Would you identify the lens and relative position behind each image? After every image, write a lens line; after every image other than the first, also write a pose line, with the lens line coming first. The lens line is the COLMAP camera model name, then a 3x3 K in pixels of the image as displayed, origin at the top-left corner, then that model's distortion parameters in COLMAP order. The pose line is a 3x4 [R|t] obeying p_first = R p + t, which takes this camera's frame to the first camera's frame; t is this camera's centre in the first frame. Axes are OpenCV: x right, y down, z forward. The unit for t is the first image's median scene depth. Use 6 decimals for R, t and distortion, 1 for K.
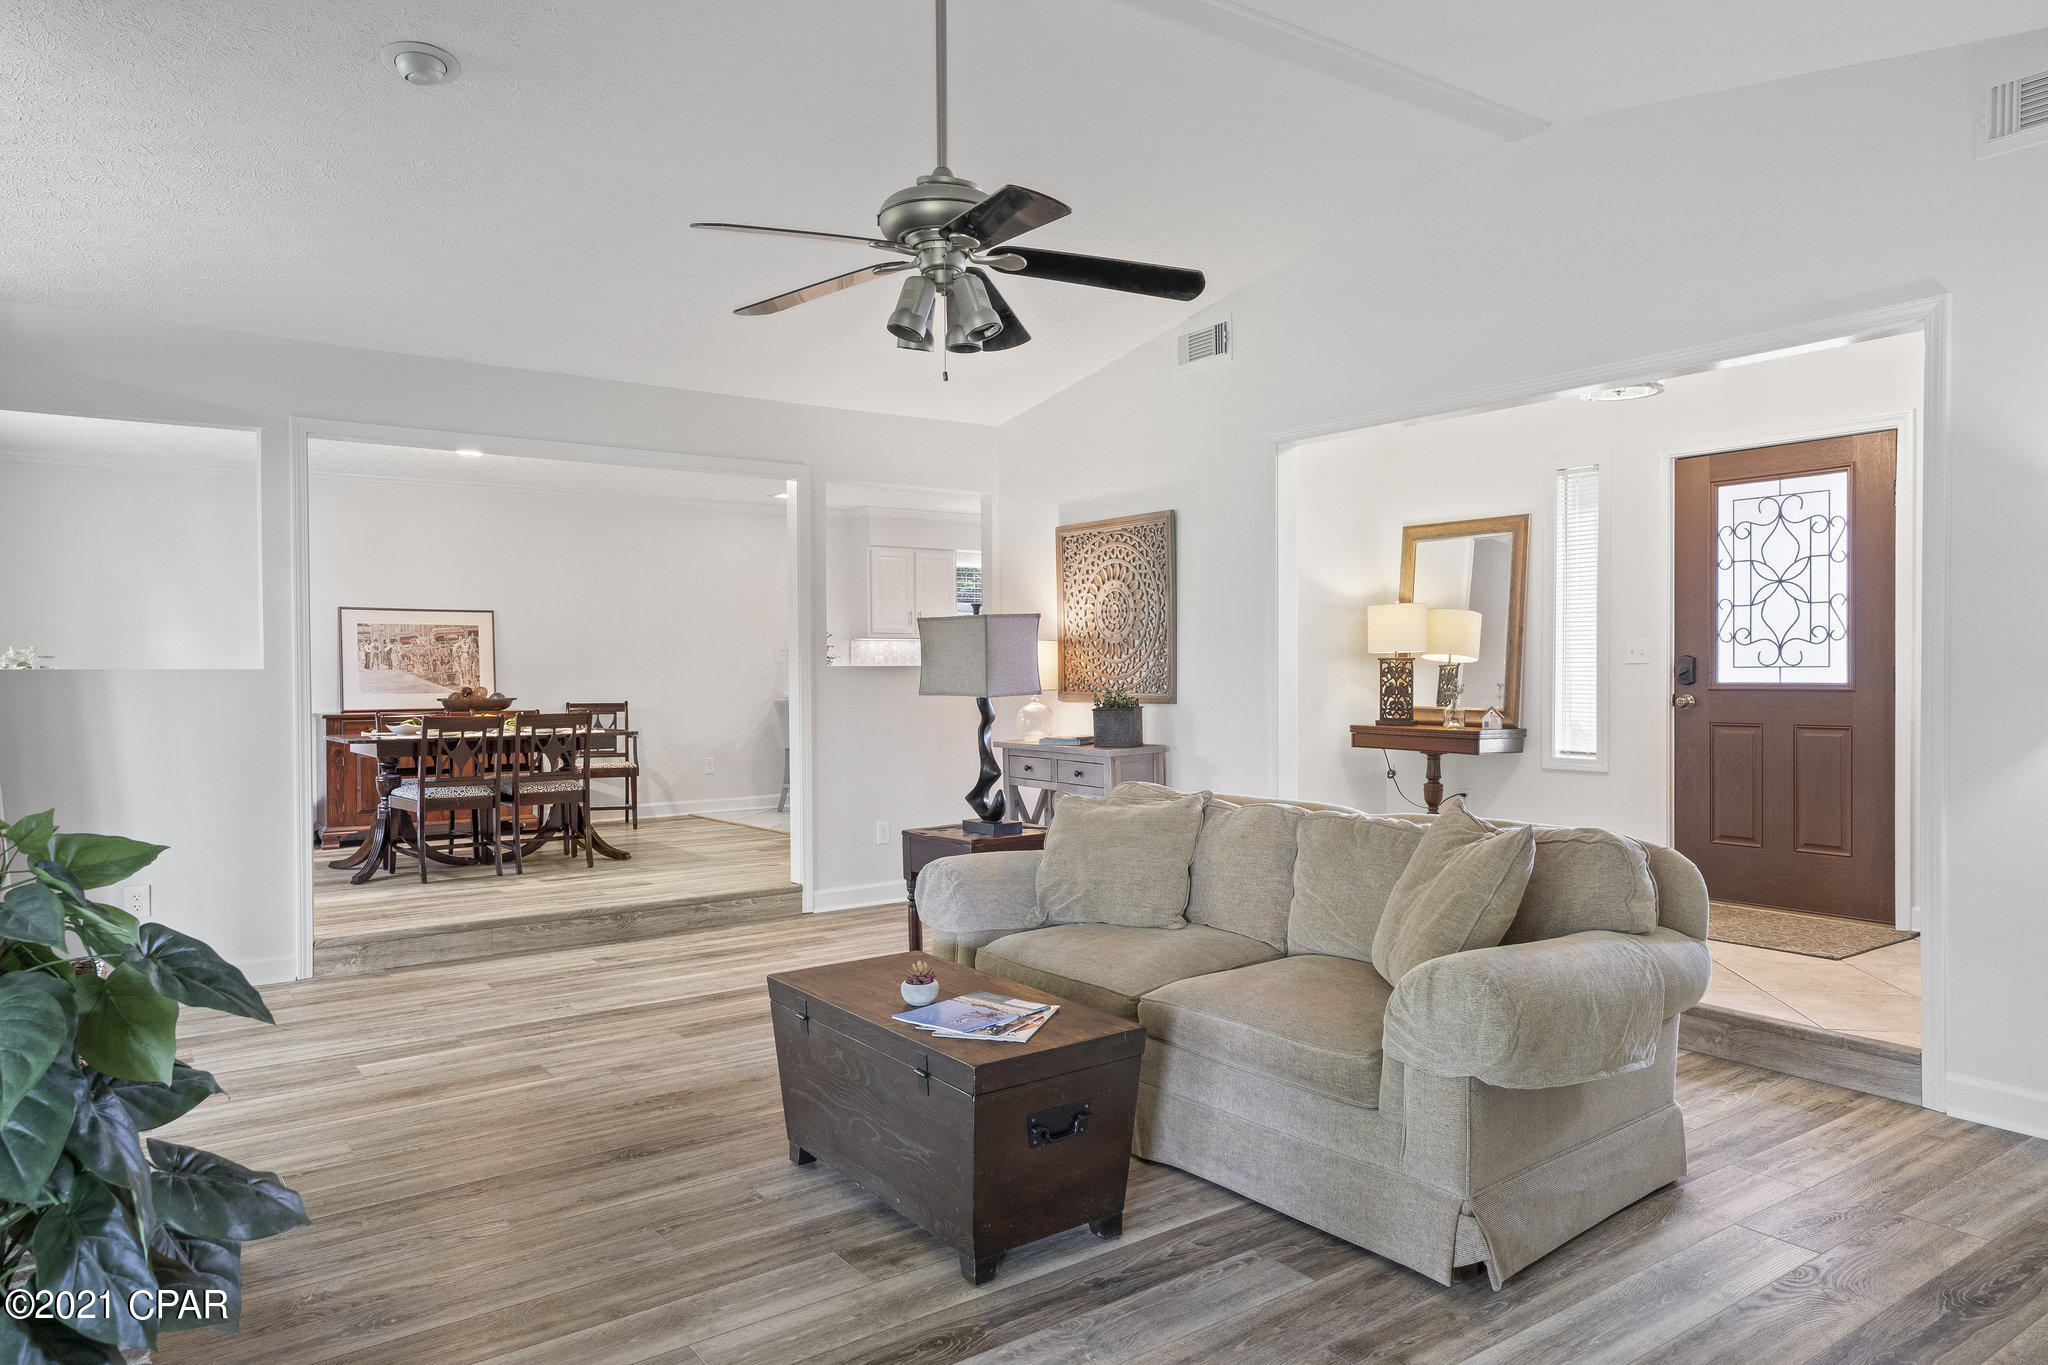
lens RADIAL K [[1329.0, 0, 1031.8], [0, 1329.0, 684.9], [0, 0, 1]] dist [0.028534, 0.000503]
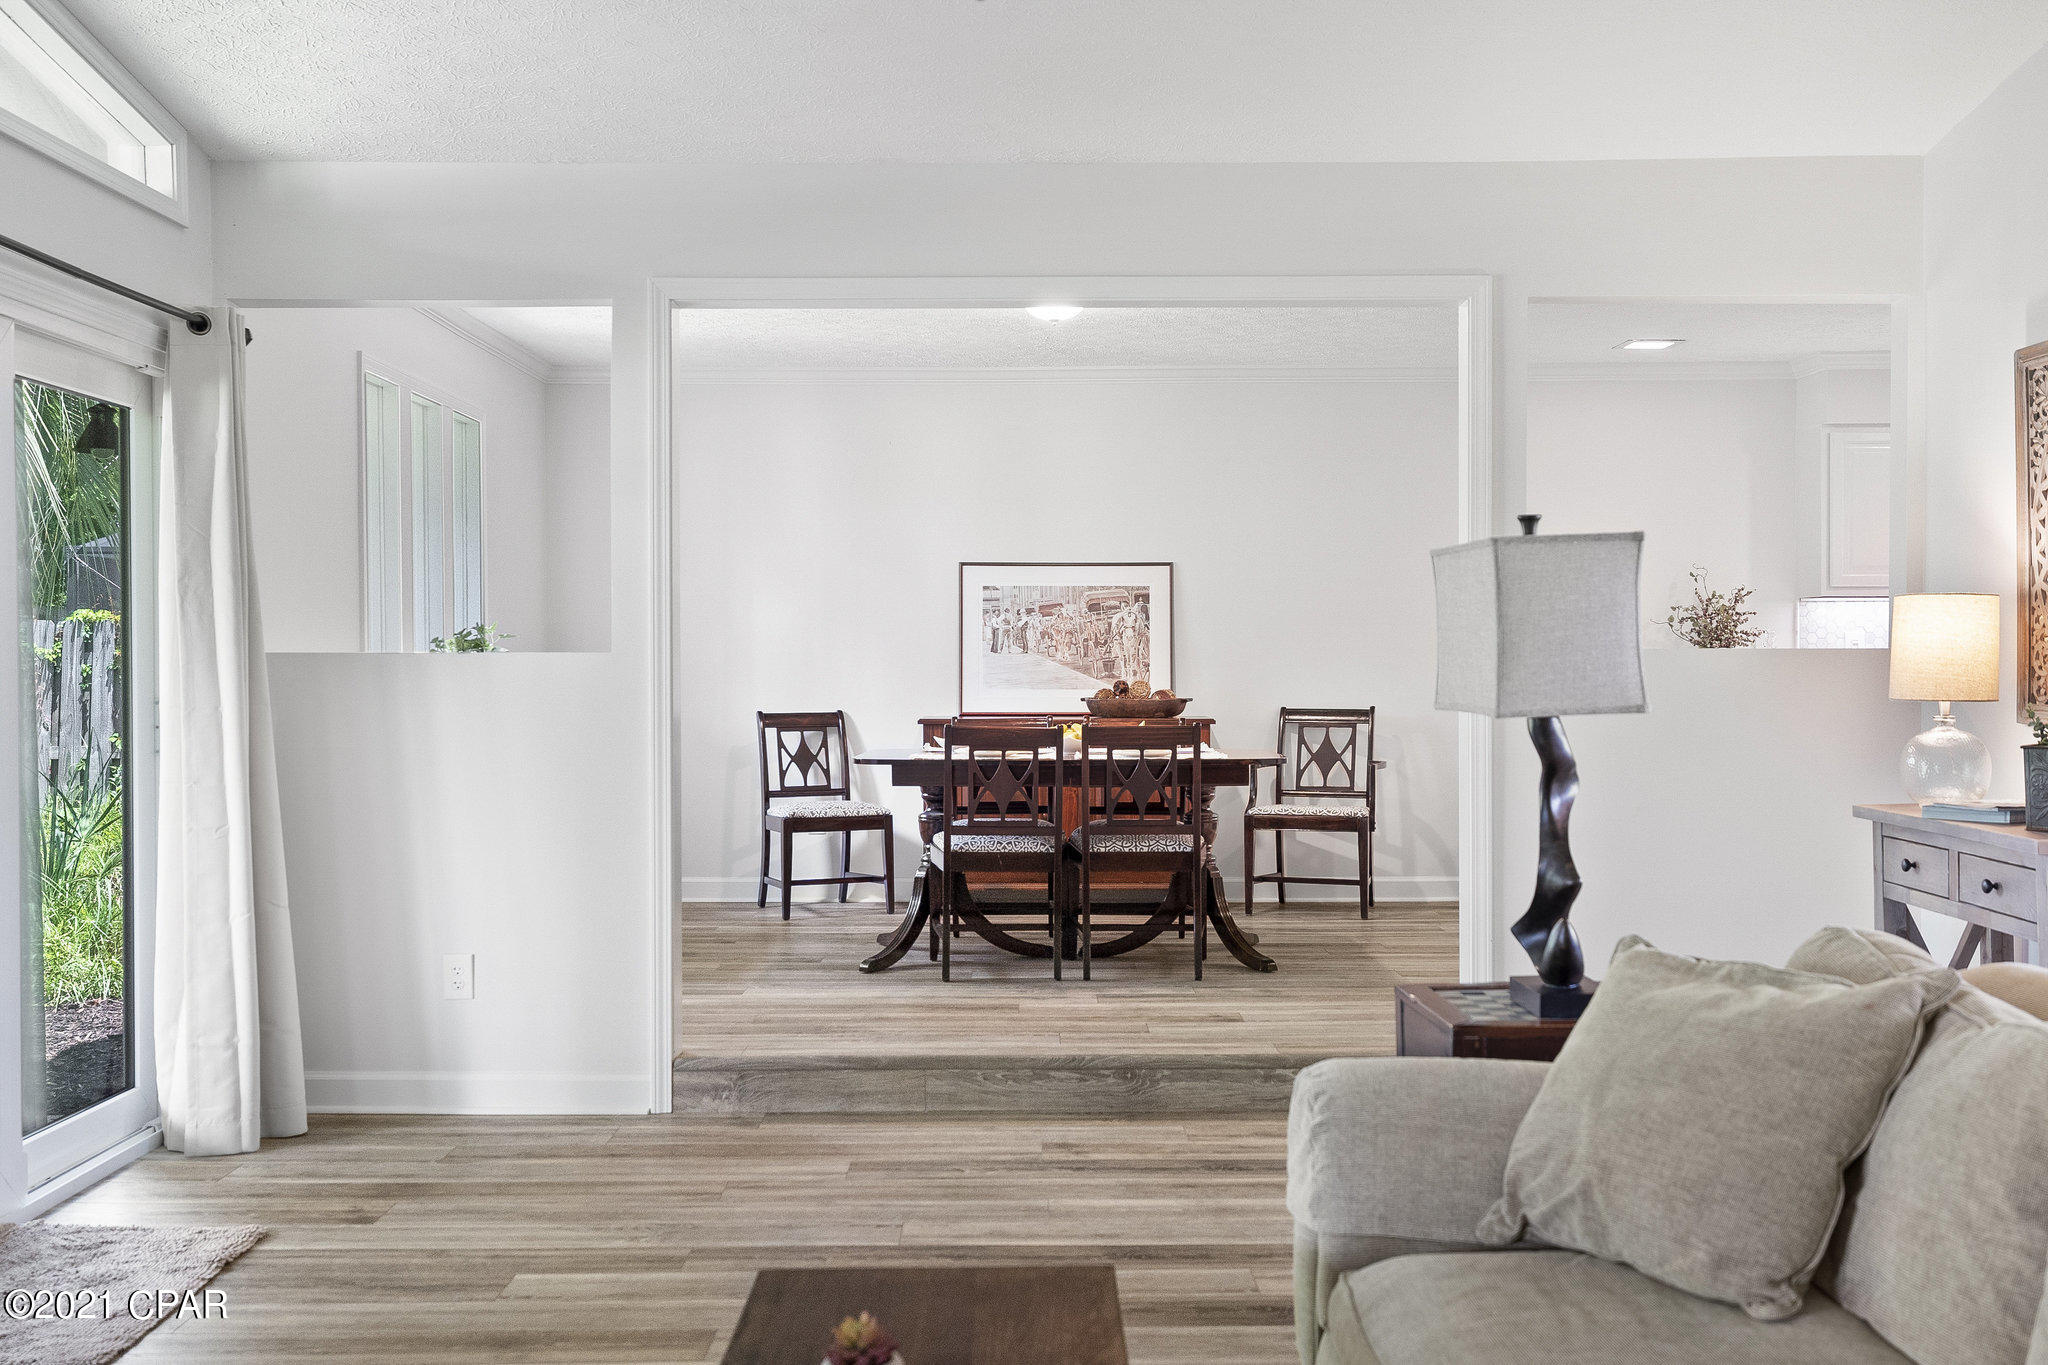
lens RADIAL K [[2044.4, 0, 1024.0], [0, 2044.4, 682.5], [0, 0, 1]] dist [0.033893, -0.007806]
pose [[0.810473, 0.010538, -0.585681, 0.180982], [-0.009116, 0.999944, 0.005378, -0.003645], [0.585705, 0.000980, 0.810524, 0.240963]]
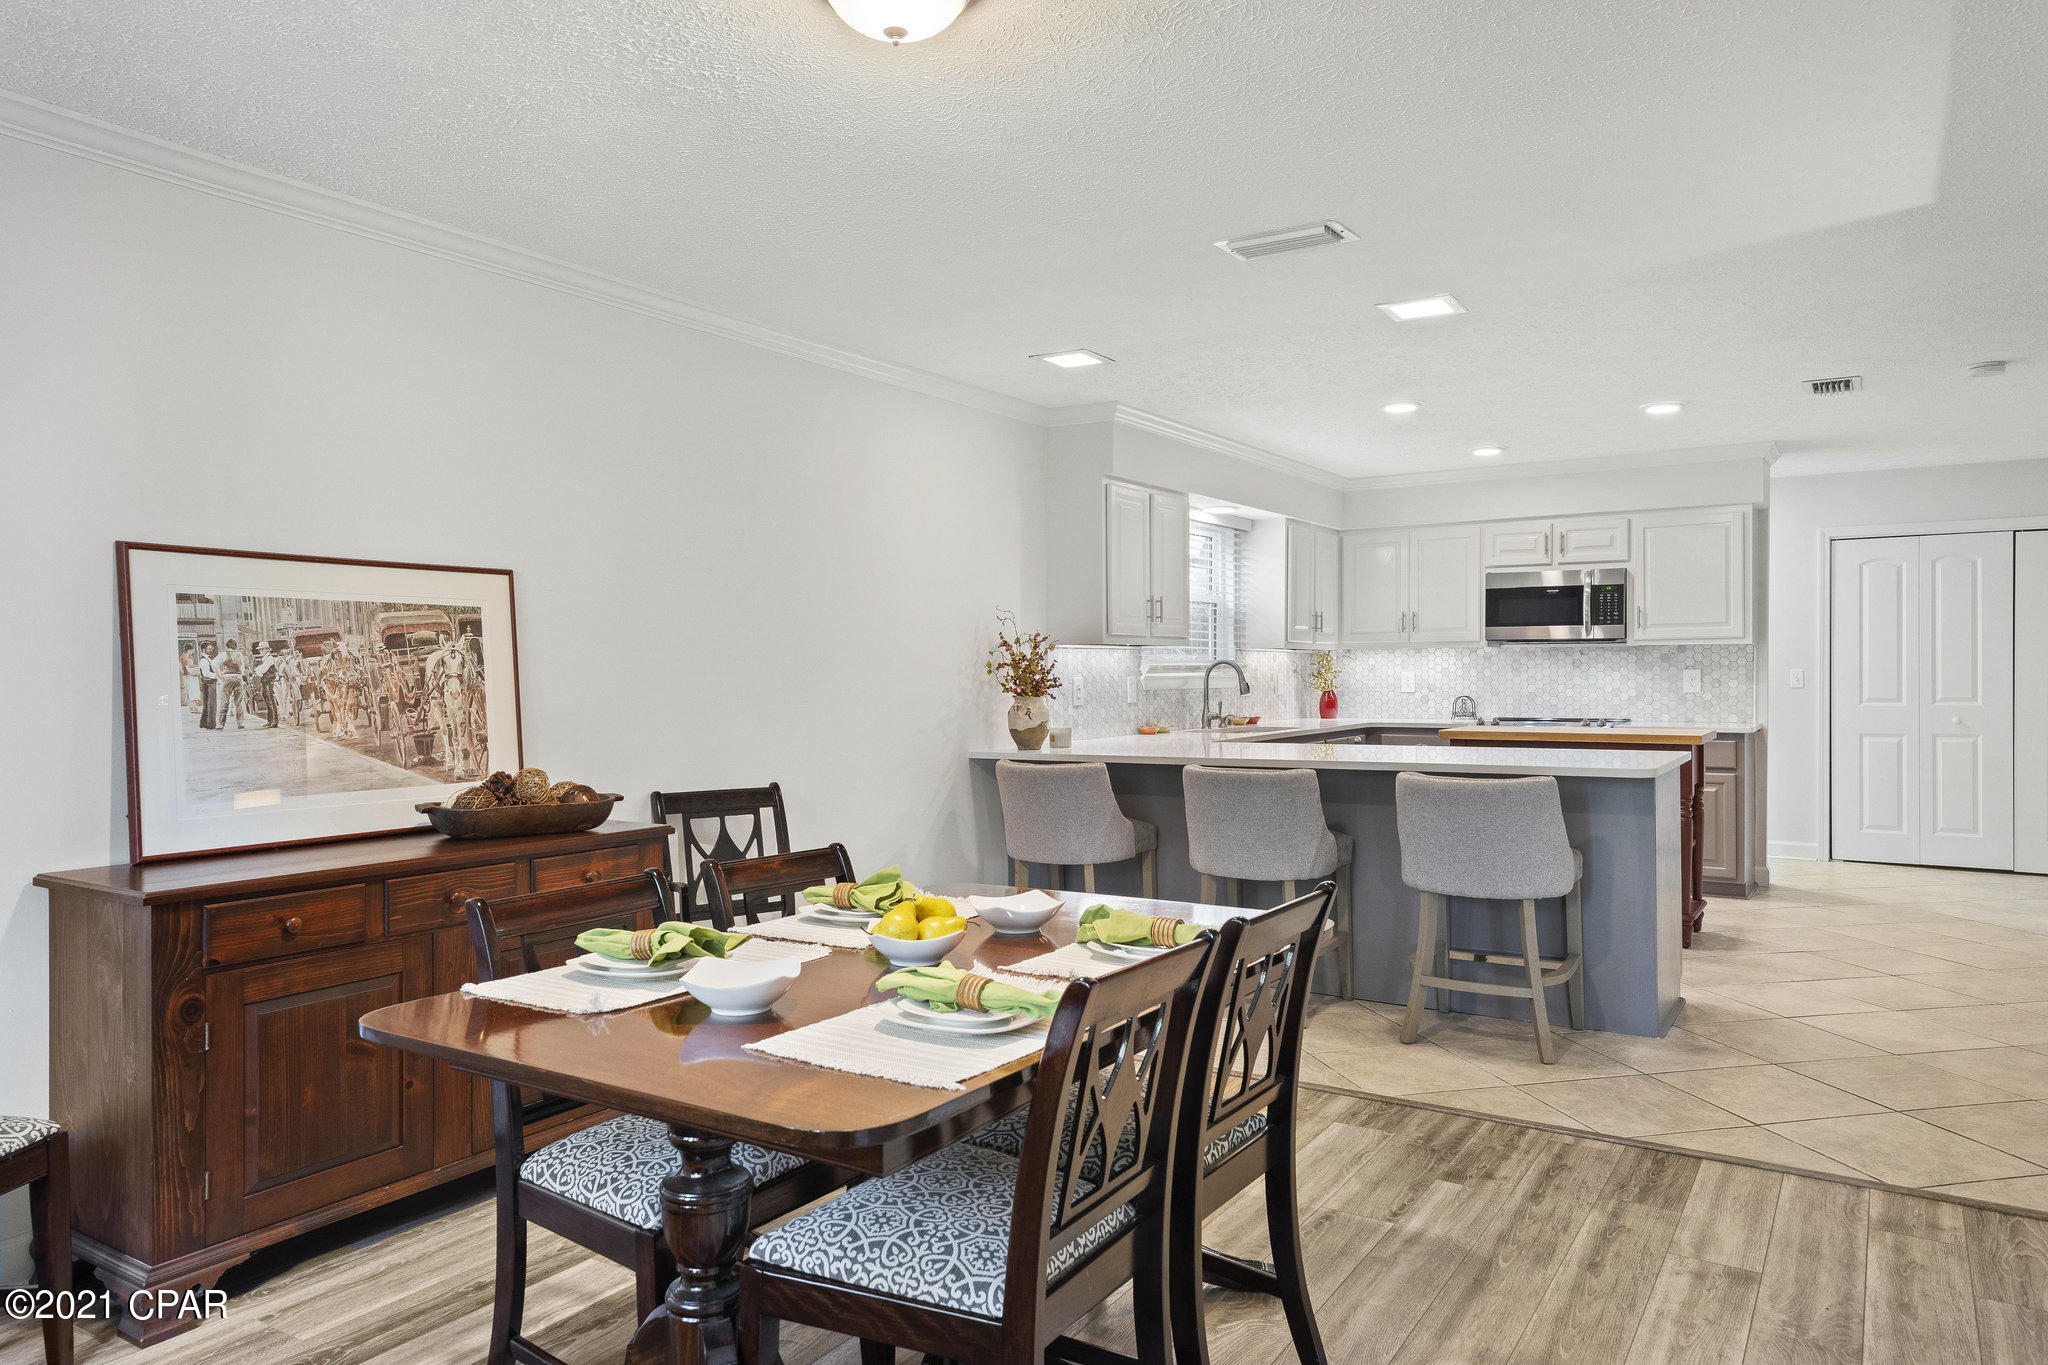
lens RADIAL K [[1331.2, 0, 1031.7], [0, 1331.2, 680.1], [0, 0, 1]] dist [0.027833, -0.002263]
pose [[0.932770, -0.002474, 0.360465, -0.616395], [0.004727, 0.999974, -0.005370, -0.031112], [-0.360442, 0.006713, 0.932757, 0.881389]]
